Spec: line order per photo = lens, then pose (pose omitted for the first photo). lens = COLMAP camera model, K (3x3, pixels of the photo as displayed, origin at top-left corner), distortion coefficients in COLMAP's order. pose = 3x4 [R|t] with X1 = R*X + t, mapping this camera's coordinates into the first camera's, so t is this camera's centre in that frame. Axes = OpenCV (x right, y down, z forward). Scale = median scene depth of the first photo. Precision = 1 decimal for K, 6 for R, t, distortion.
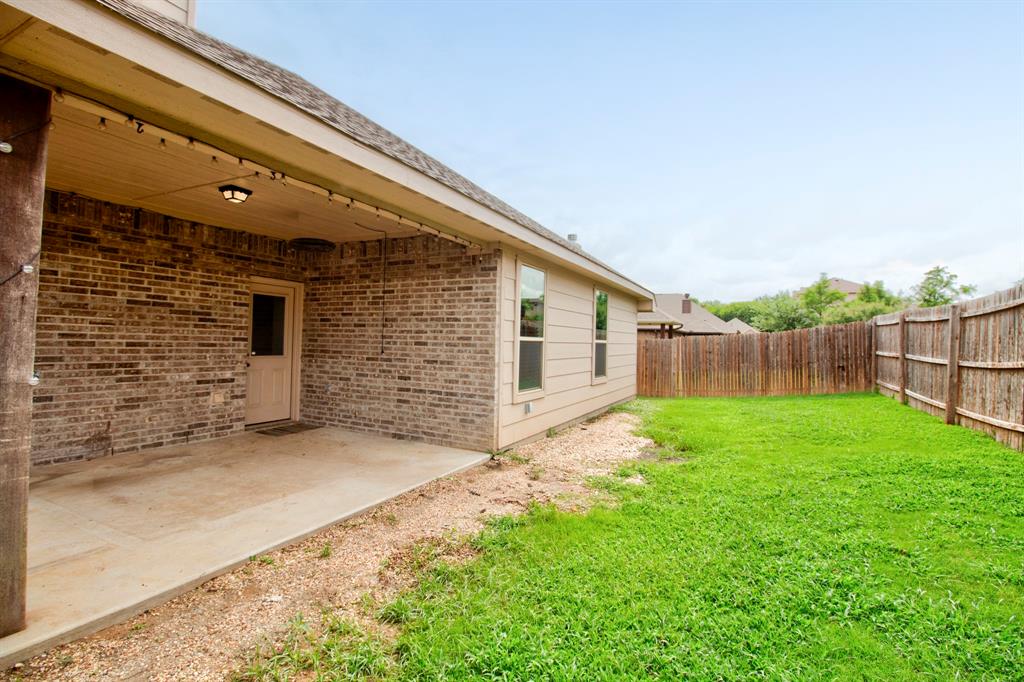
lens RADIAL K [[477.1, 0, 514.6], [0, 477.1, 337.7], [0, 0, 1]] dist [-0.004584, -0.010391]
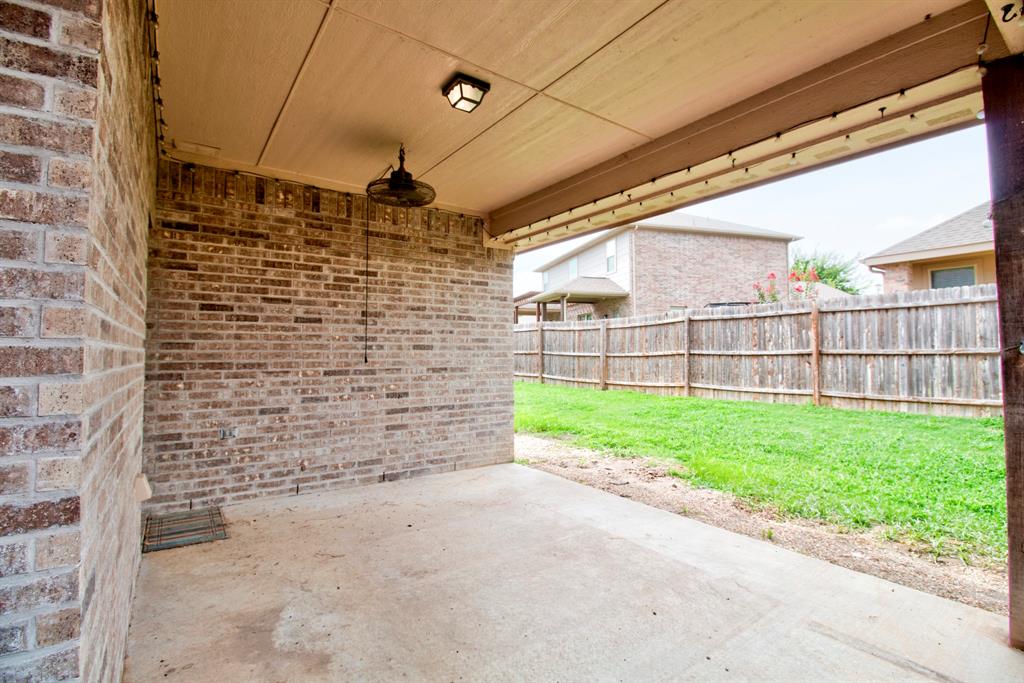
lens RADIAL K [[477.1, 0, 530.6], [0, 477.1, 340.4], [0, 0, 1]] dist [-0.004584, -0.010391]
pose [[0.449174, -0.000909, 0.893444, -0.802241], [0.006853, 0.999974, -0.002427, 0.004149], [-0.893418, 0.007213, 0.449169, 0.496145]]
